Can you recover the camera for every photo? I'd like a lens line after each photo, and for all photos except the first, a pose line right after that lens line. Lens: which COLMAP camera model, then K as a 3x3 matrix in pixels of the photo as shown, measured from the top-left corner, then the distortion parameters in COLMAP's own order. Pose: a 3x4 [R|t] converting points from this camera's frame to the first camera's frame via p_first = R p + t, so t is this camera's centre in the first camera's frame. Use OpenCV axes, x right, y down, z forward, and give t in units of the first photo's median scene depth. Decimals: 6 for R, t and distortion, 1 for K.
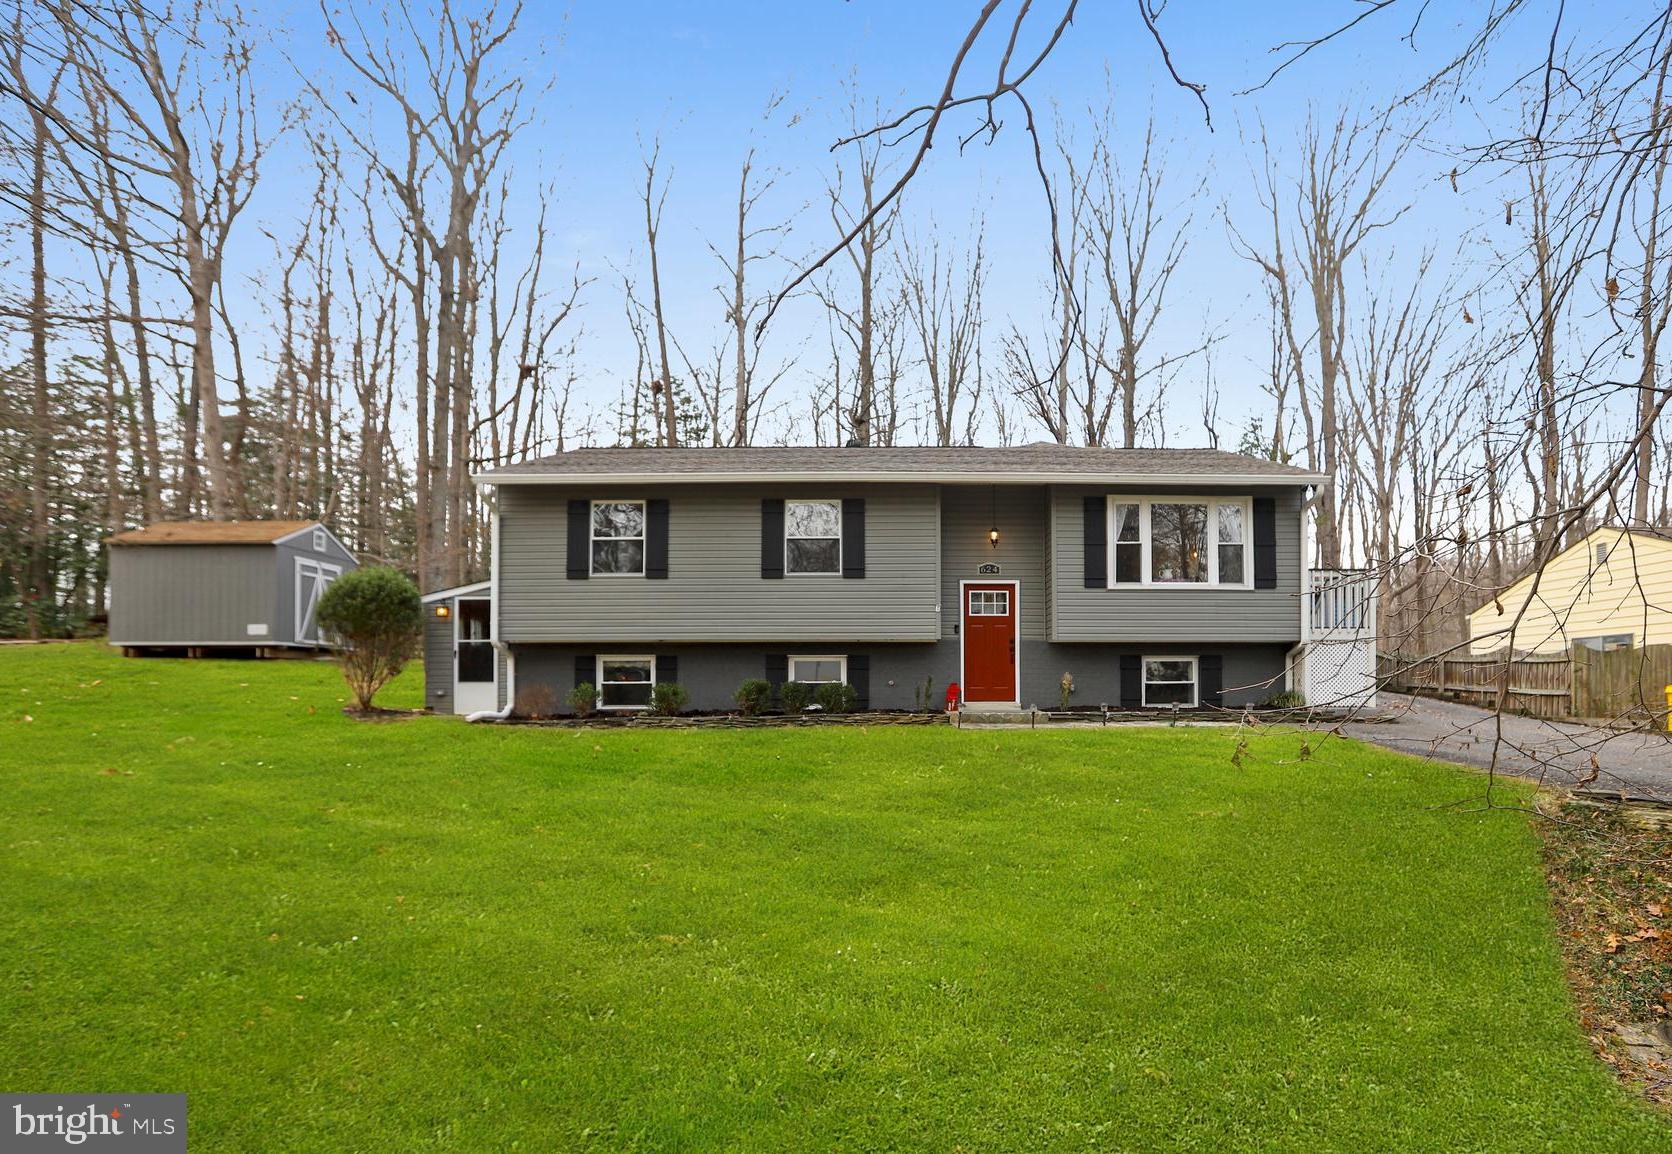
lens RADIAL K [[984.5, 0, 839.2], [0, 984.5, 653.8], [0, 0, 1]] dist [-0.069680, 0.000295]
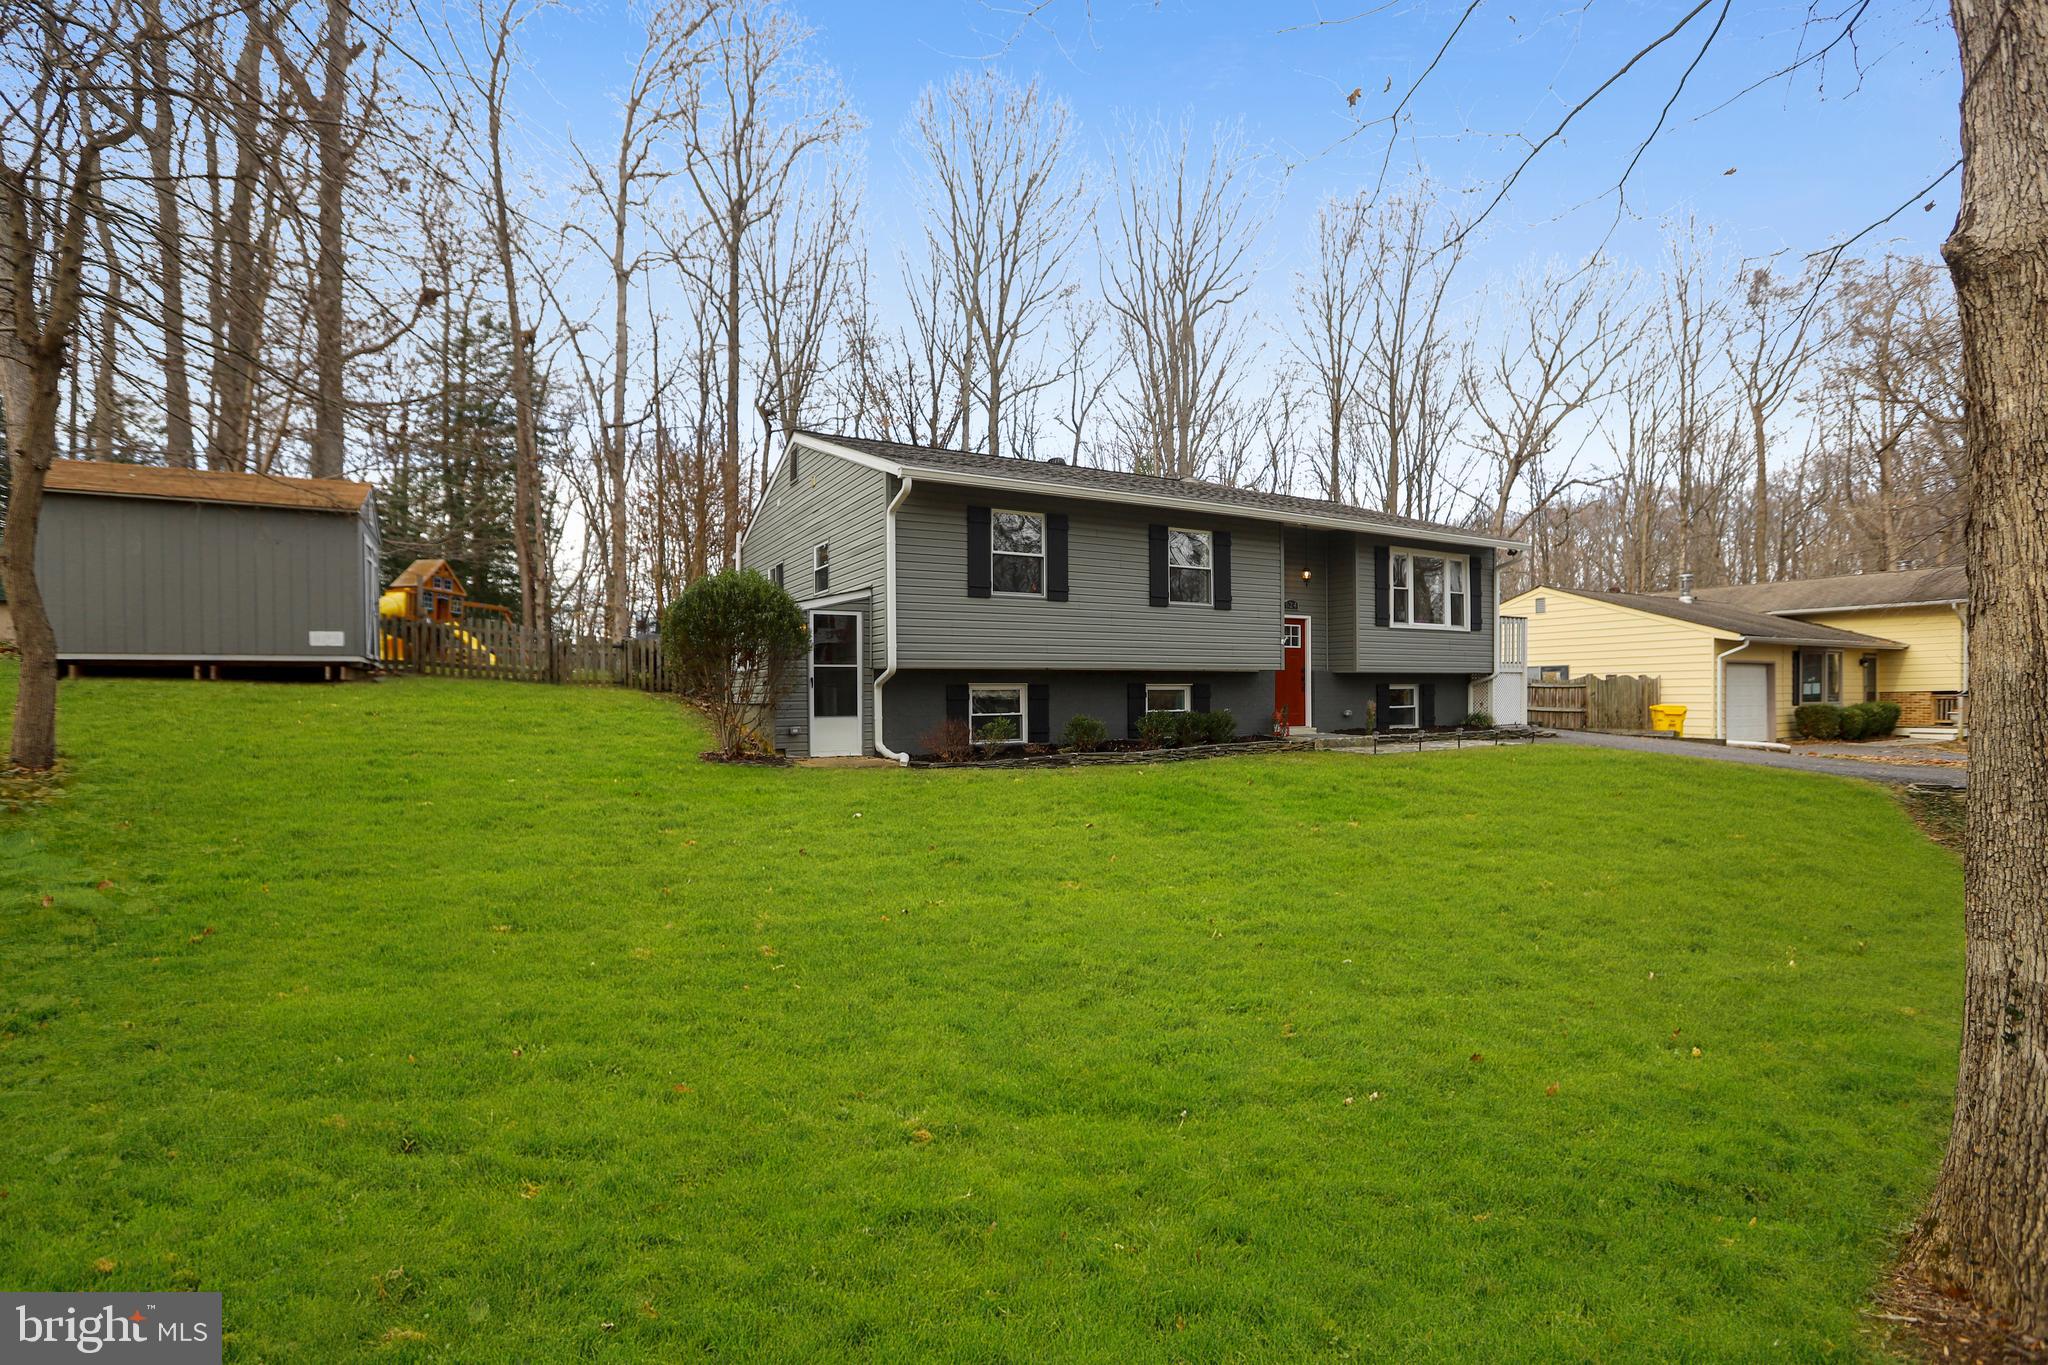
lens RADIAL K [[1001.4, 0, 1024.0], [0, 1001.4, 682.5], [0, 0, 1]] dist [-0.079755, -0.000005]
pose [[0.864081, 0.001208, 0.503352, -0.666614], [-0.014064, 0.999665, 0.021743, -0.020321], [-0.503157, -0.025867, 0.863808, 0.203859]]
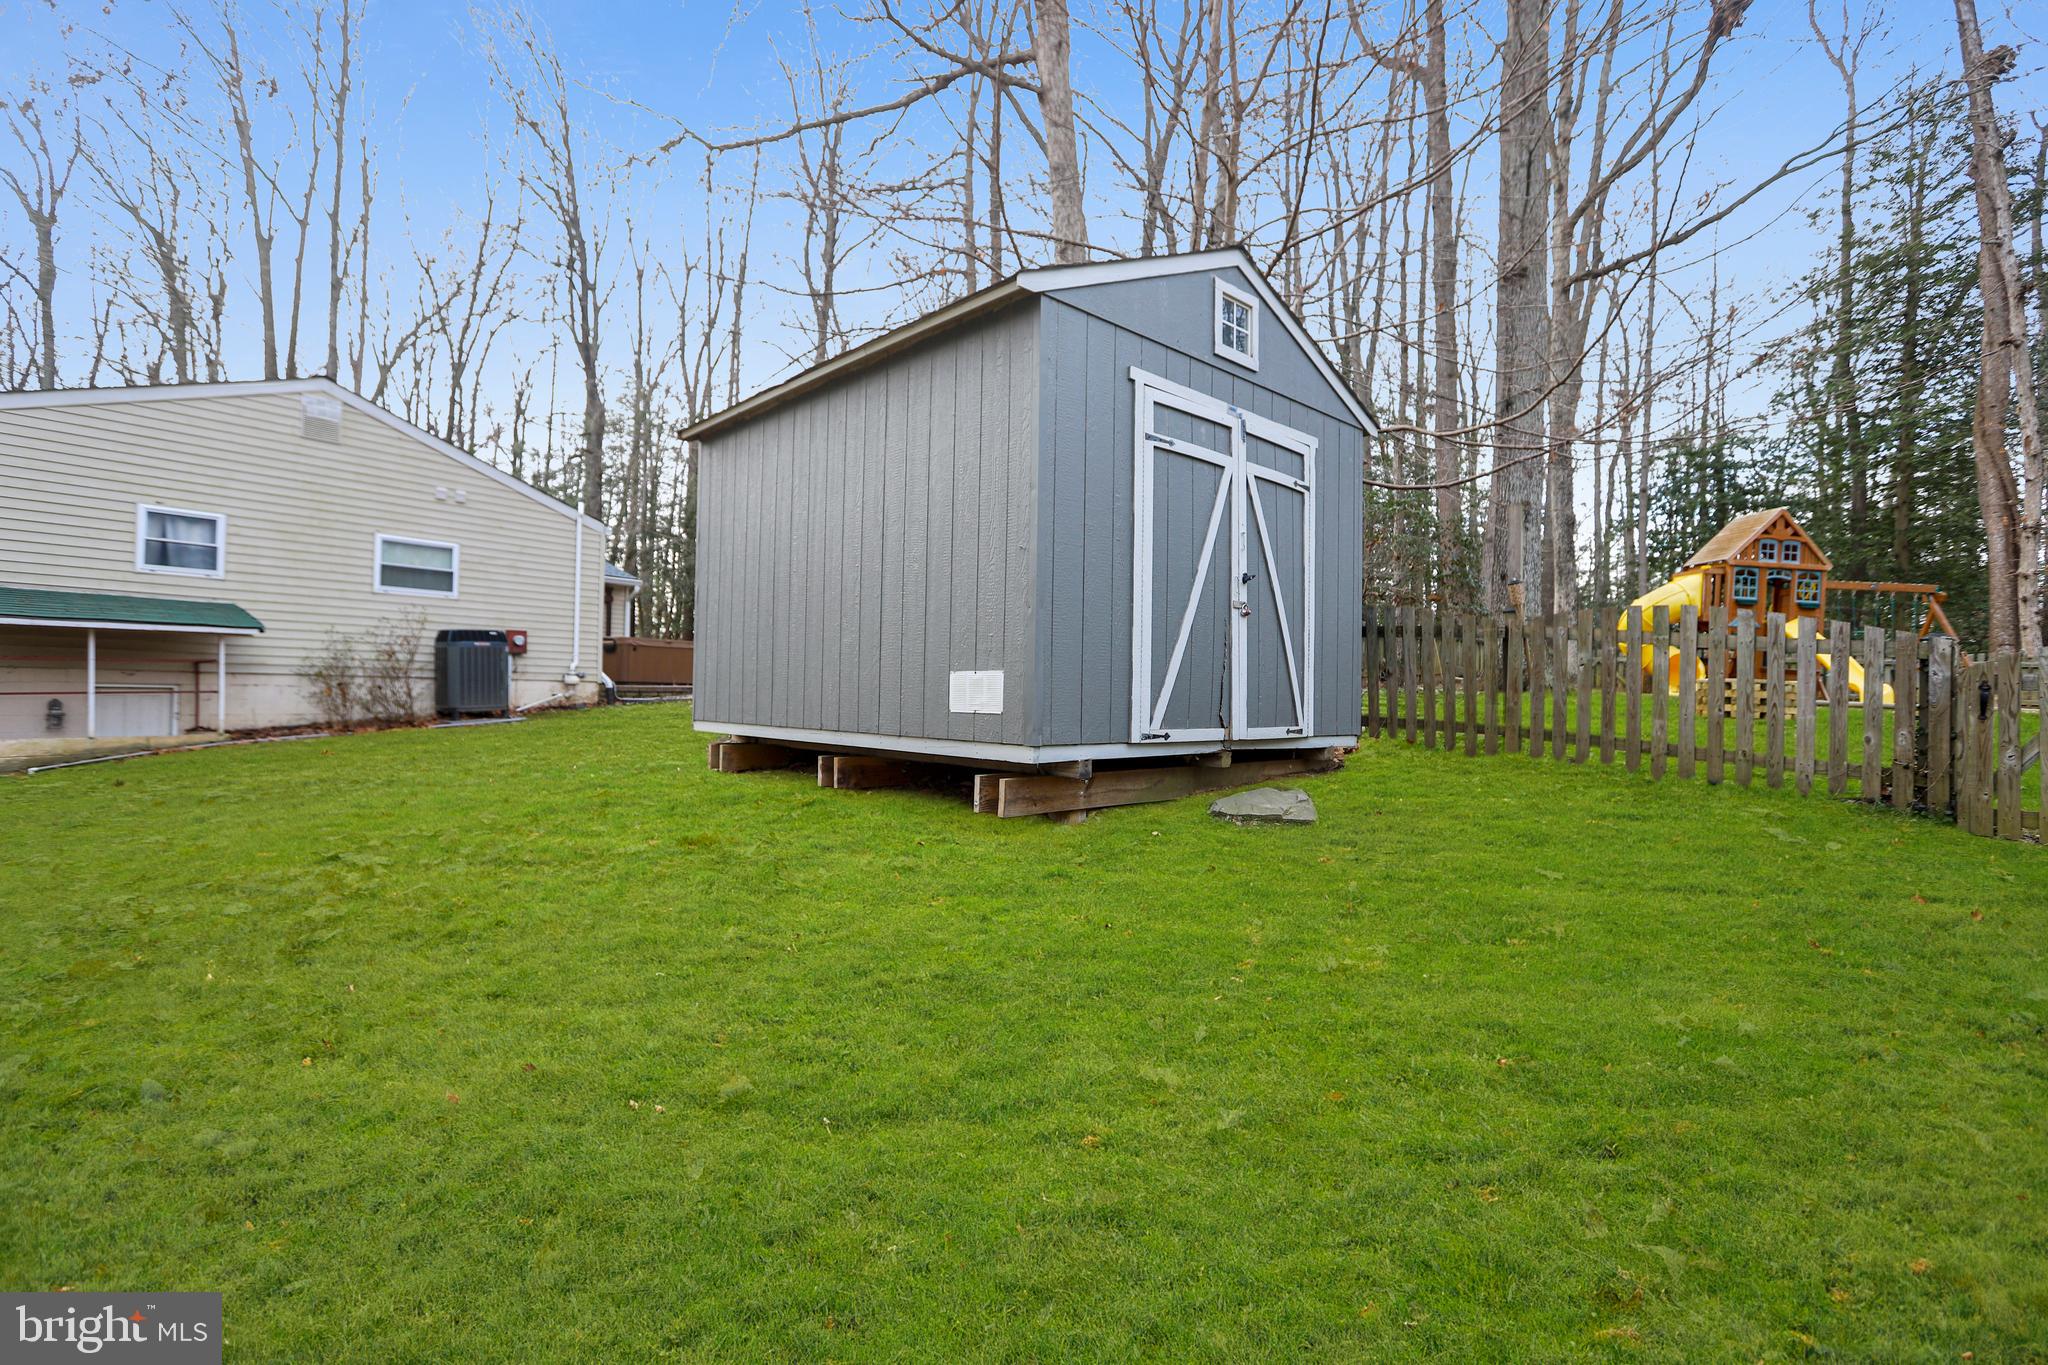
lens RADIAL K [[994.4, 0, 1024.0], [0, 994.4, 682.5], [0, 0, 1]] dist [-0.032809, -0.000016]
pose [[0.720936, -0.001383, -0.693001, -0.554376], [0.014090, 0.999821, 0.012663, -0.038573], [0.692859, -0.018894, 0.720826, 1.069859]]
